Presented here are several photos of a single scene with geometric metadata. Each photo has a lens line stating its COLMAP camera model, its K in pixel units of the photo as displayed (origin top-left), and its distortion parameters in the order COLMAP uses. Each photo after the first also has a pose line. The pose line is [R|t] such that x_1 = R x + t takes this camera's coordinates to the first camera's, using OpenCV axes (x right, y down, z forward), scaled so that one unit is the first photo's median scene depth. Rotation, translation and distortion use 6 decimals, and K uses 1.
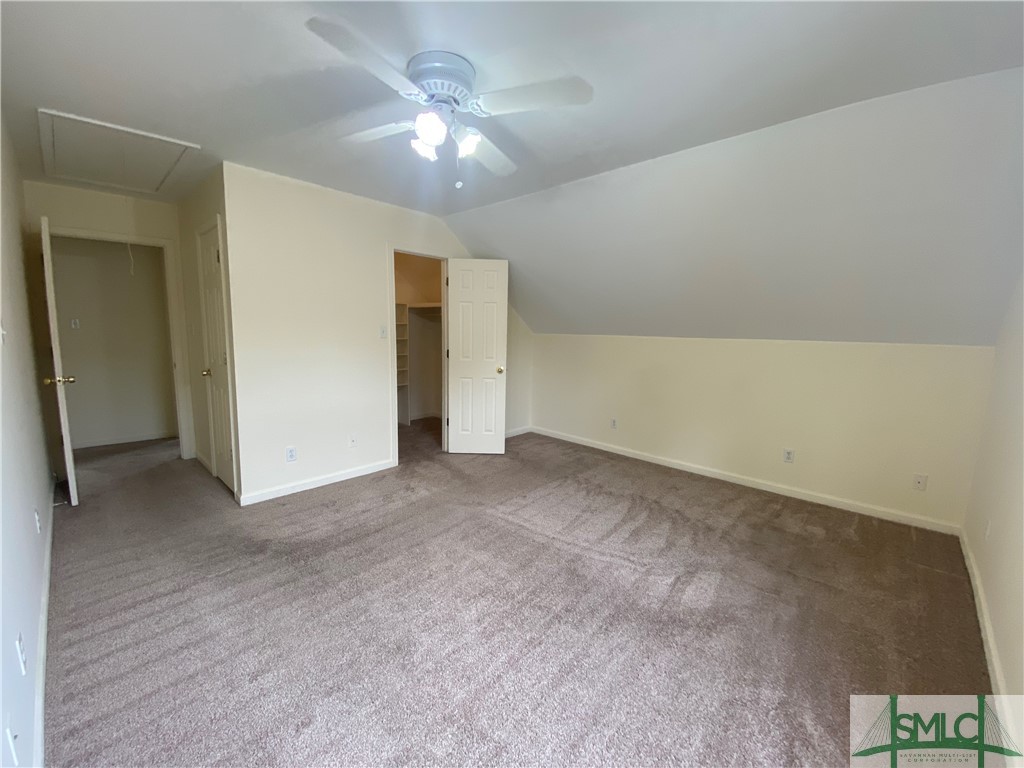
lens RADIAL K [[413.9, 0, 513.8], [0, 413.9, 380.3], [0, 0, 1]] dist [0.004166, -0.012738]
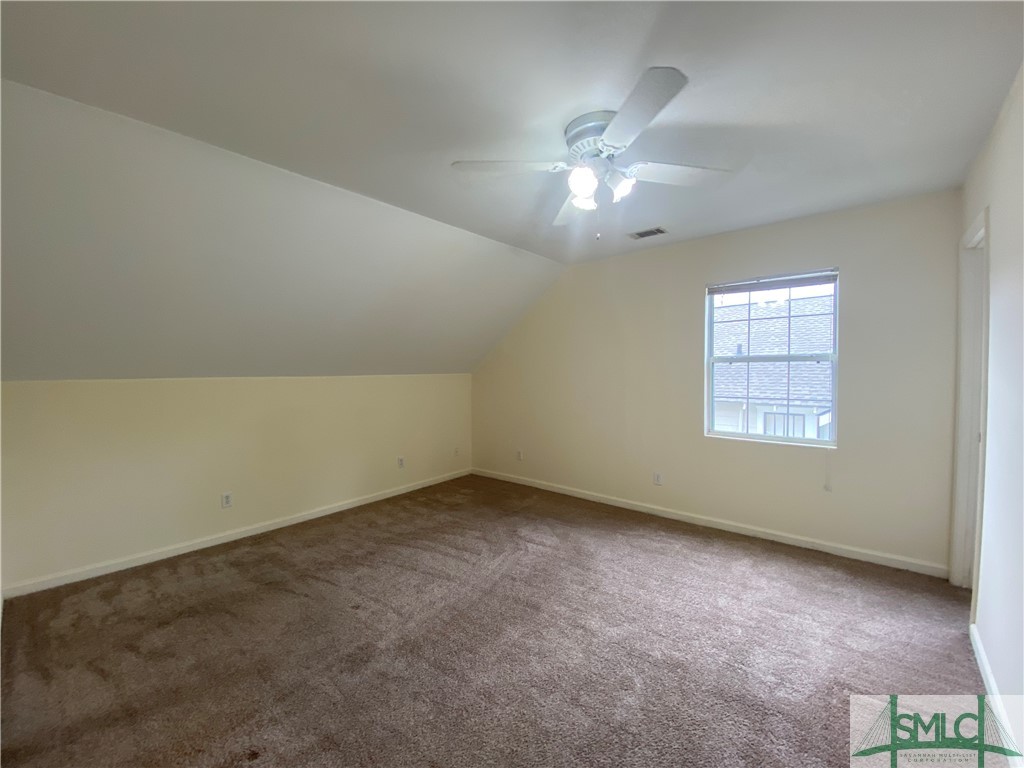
lens RADIAL K [[413.9, 0, 518.1], [0, 413.9, 385.2], [0, 0, 1]] dist [0.004166, -0.012738]
pose [[-0.047256, -0.060338, 0.997059, -0.698012], [0.153830, 0.985827, 0.066949, -0.091906], [-0.986967, 0.156541, -0.037304, 0.759220]]
